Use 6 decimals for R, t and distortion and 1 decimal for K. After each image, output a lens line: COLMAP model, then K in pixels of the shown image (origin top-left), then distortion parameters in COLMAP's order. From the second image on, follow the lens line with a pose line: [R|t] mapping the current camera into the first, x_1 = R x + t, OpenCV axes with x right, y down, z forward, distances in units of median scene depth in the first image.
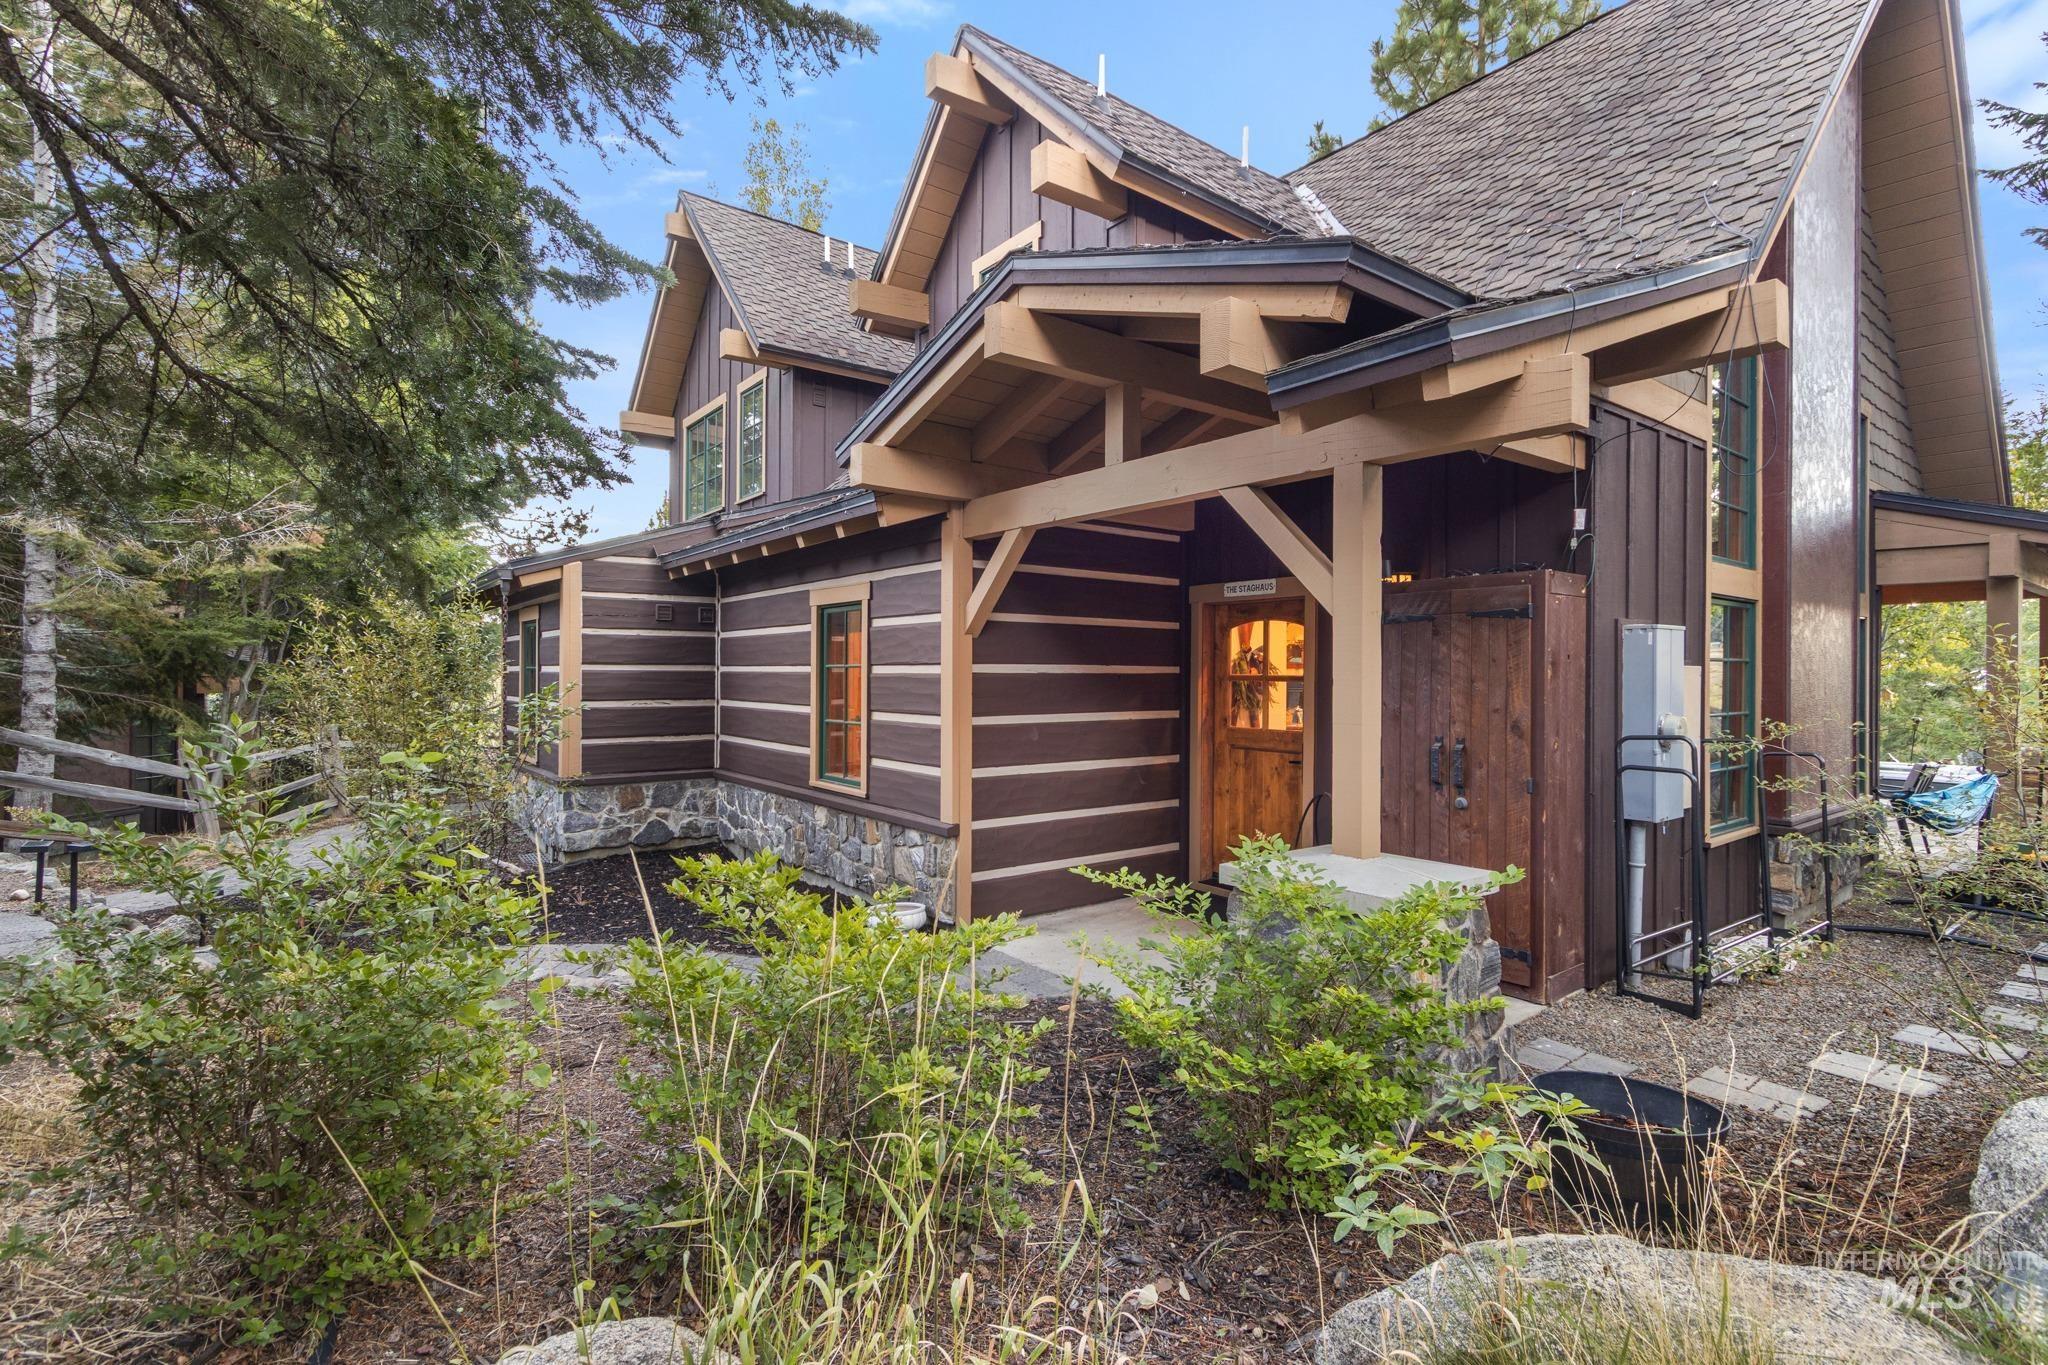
lens RADIAL K [[962.6, 0, 1023.6], [0, 962.6, 668.0], [0, 0, 1]] dist [-0.002240, -0.000751]
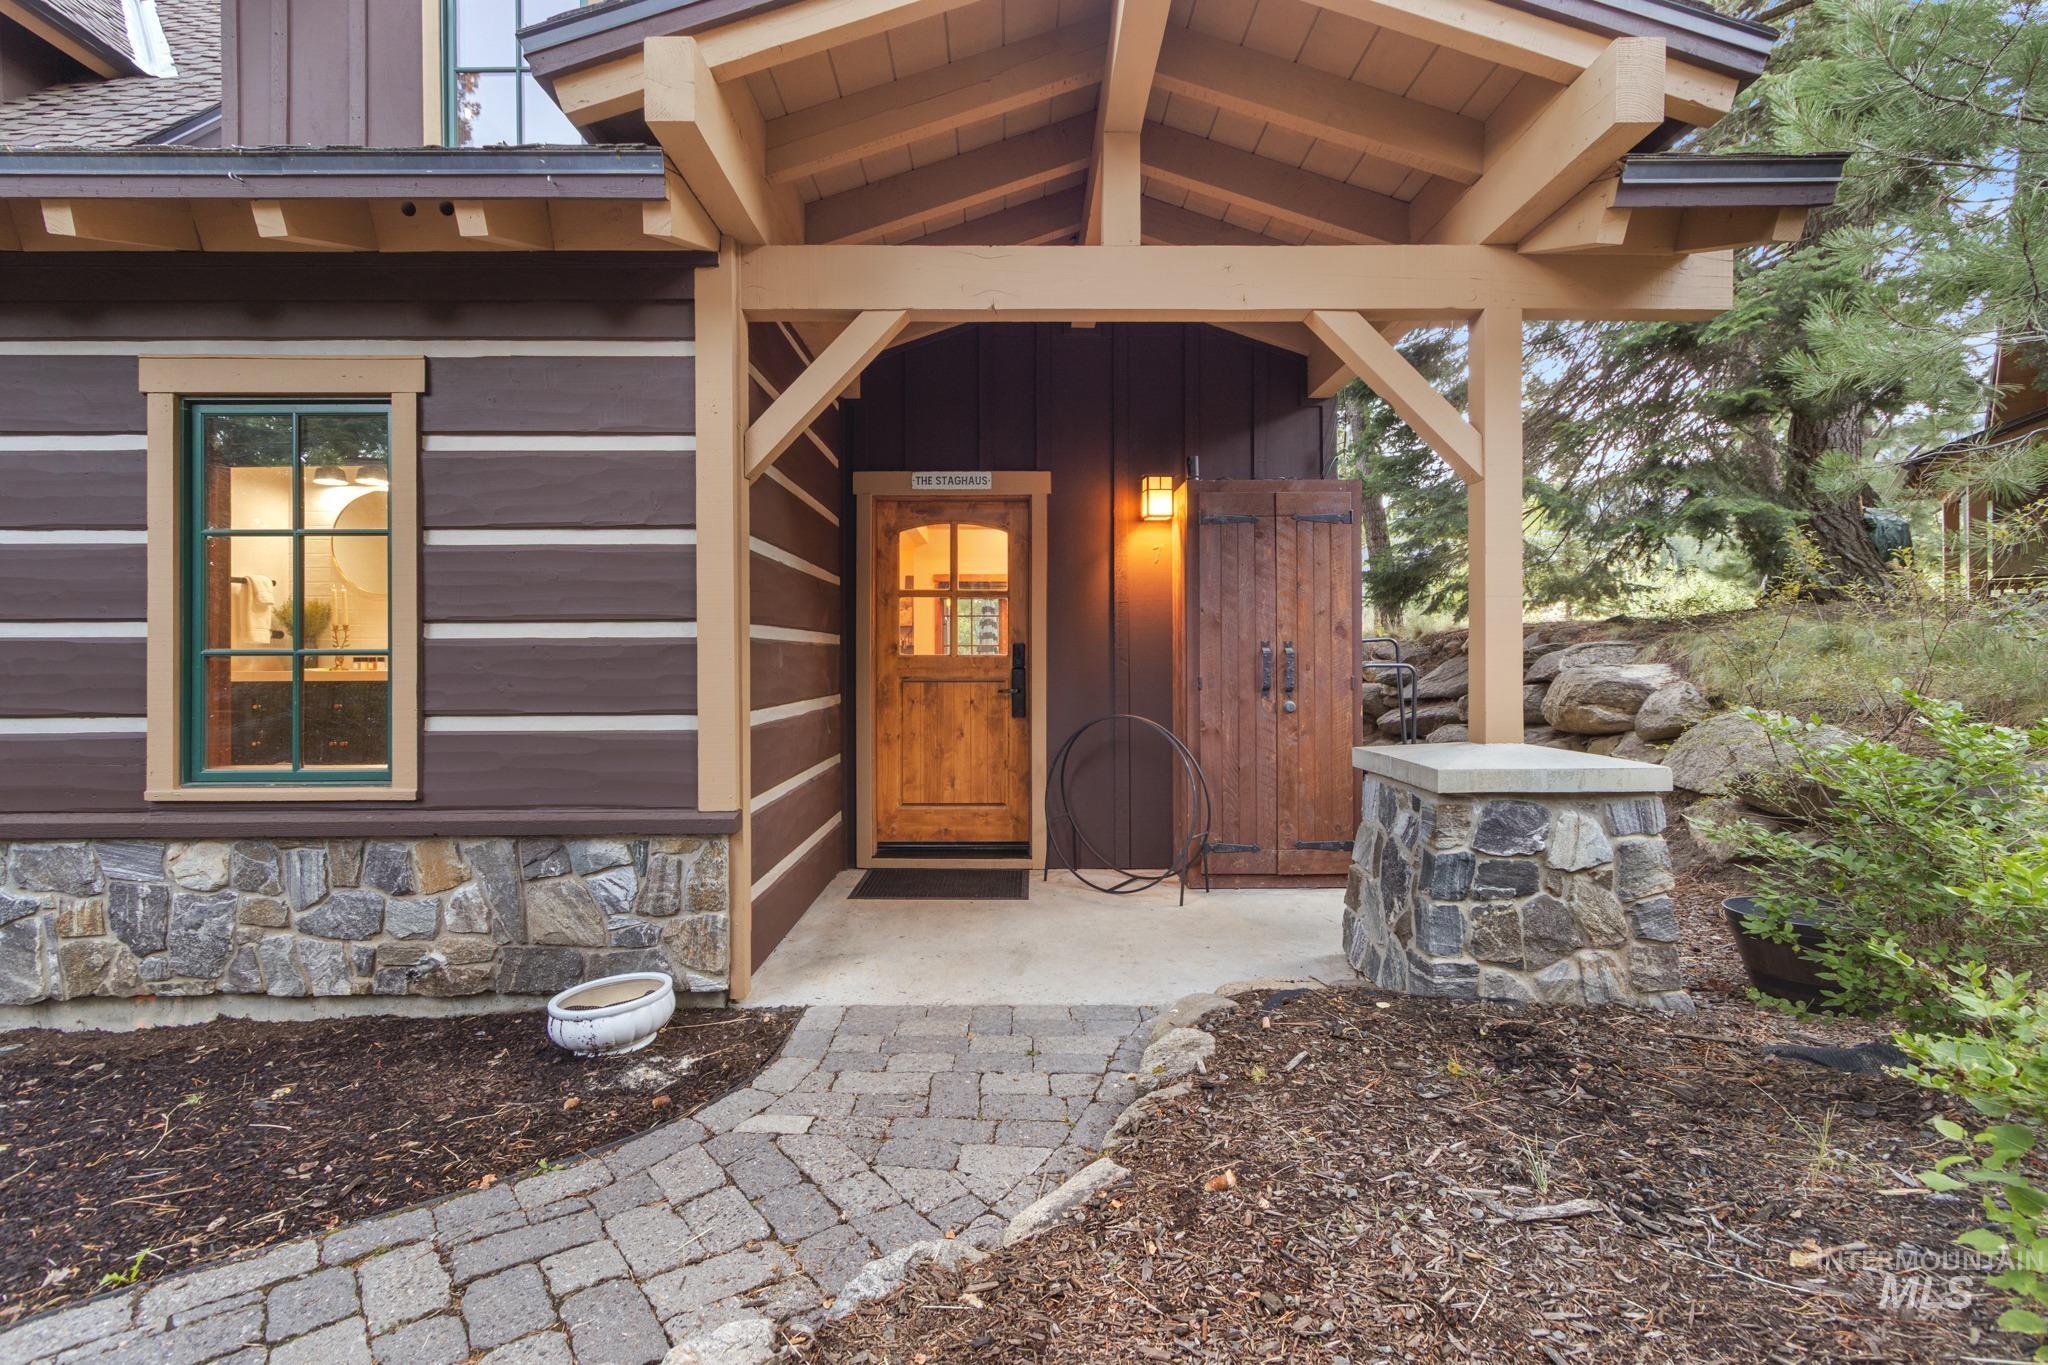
lens RADIAL K [[962.6, 0, 1023.6], [0, 962.6, 668.0], [0, 0, 1]] dist [-0.002240, -0.000751]
pose [[0.593693, -0.012421, 0.804596, -0.413876], [0.005188, 0.999919, 0.011608, 0.070913], [-0.804675, -0.002717, 0.593709, 0.513254]]
